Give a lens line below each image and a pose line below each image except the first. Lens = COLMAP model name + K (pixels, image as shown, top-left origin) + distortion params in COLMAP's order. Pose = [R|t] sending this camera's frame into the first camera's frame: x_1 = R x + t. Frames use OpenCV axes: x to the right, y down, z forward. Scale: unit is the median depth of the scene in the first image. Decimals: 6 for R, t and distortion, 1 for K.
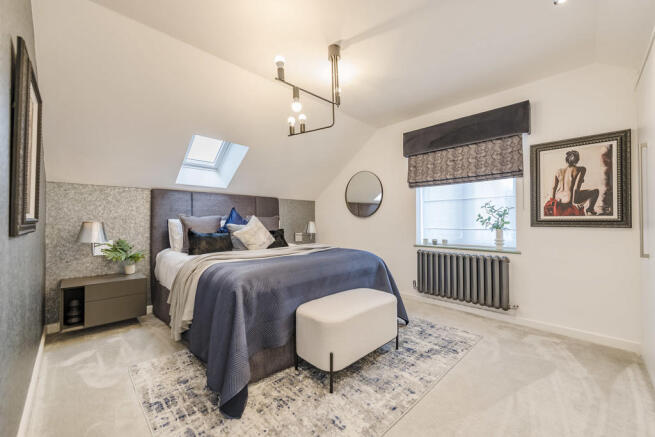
lens RADIAL K [[256.7, 0, 332.8], [0, 256.7, 215.0], [0, 0, 1]] dist [0.011315, -0.000813]
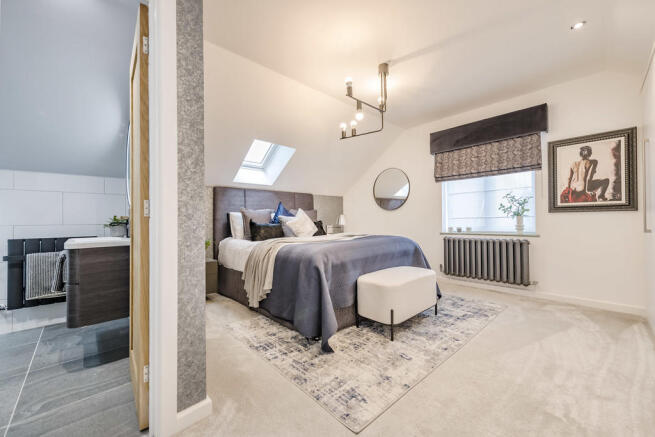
lens RADIAL K [[256.7, 0, 329.5], [0, 256.7, 216.8], [0, 0, 1]] dist [0.011315, -0.000813]
pose [[0.999504, -0.013834, -0.028278, -0.188459], [0.014093, 0.999860, 0.008981, 0.041302], [0.028150, -0.009375, 0.999560, -0.191707]]
